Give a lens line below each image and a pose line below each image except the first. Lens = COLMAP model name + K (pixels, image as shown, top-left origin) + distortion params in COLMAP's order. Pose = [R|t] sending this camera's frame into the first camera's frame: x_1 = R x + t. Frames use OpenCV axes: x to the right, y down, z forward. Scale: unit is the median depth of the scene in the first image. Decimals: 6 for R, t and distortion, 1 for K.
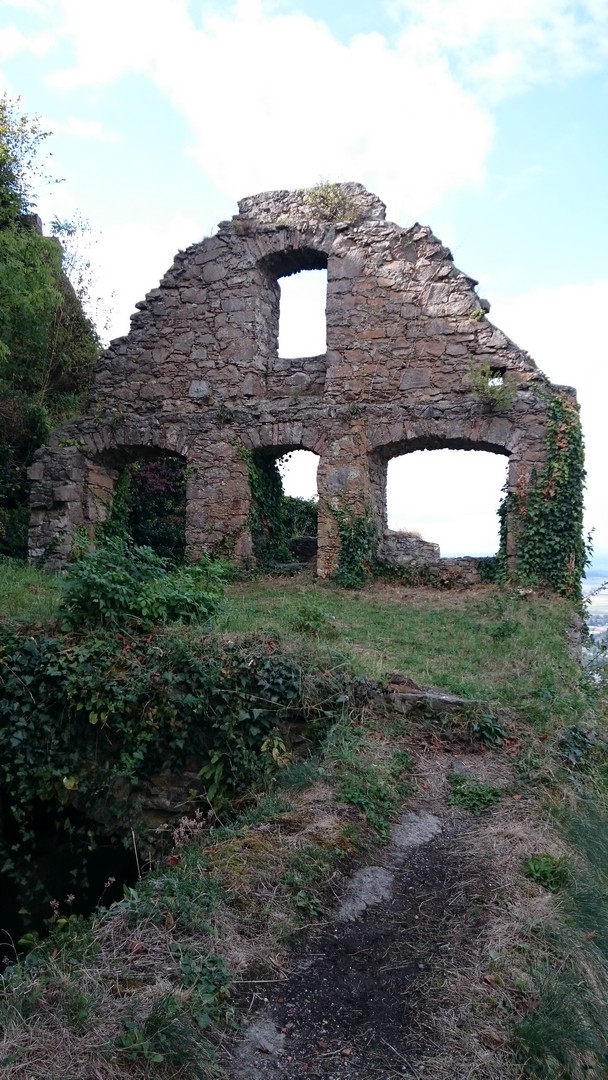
lens RADIAL K [[852.9, 0, 304.8], [0, 852.9, 540.1], [0, 0, 1]] dist [0.016705, -0.002213]
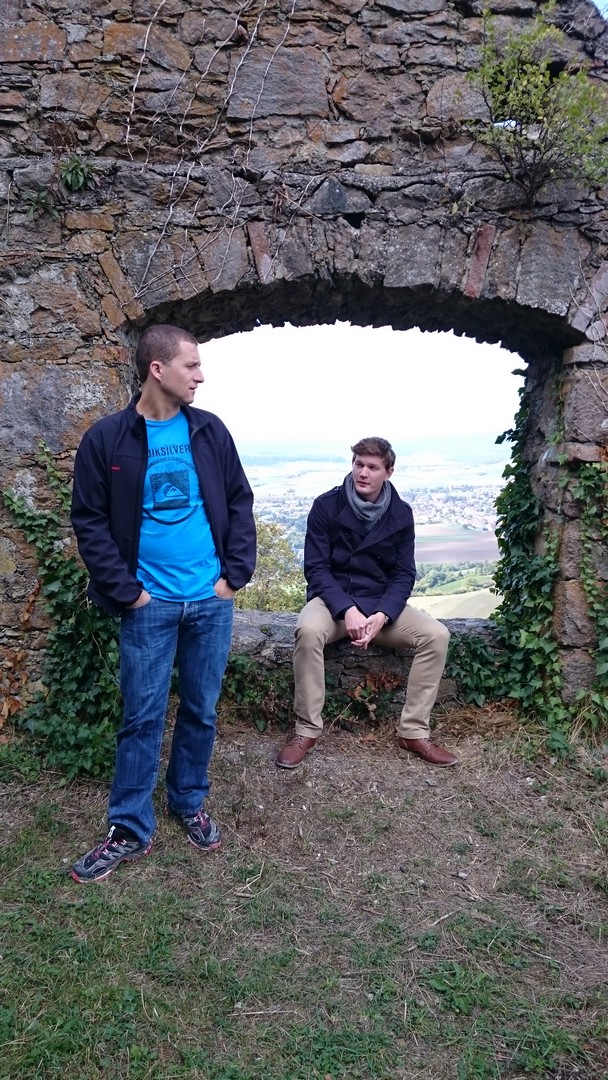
lens RADIAL K [[852.9, 0, 305.8], [0, 852.9, 537.1], [0, 0, 1]] dist [0.016705, -0.002213]
pose [[0.942023, -0.047453, 0.332175, 0.028289], [0.006278, 0.992269, 0.123947, -0.065188], [-0.335489, -0.114675, 0.935038, 0.691190]]
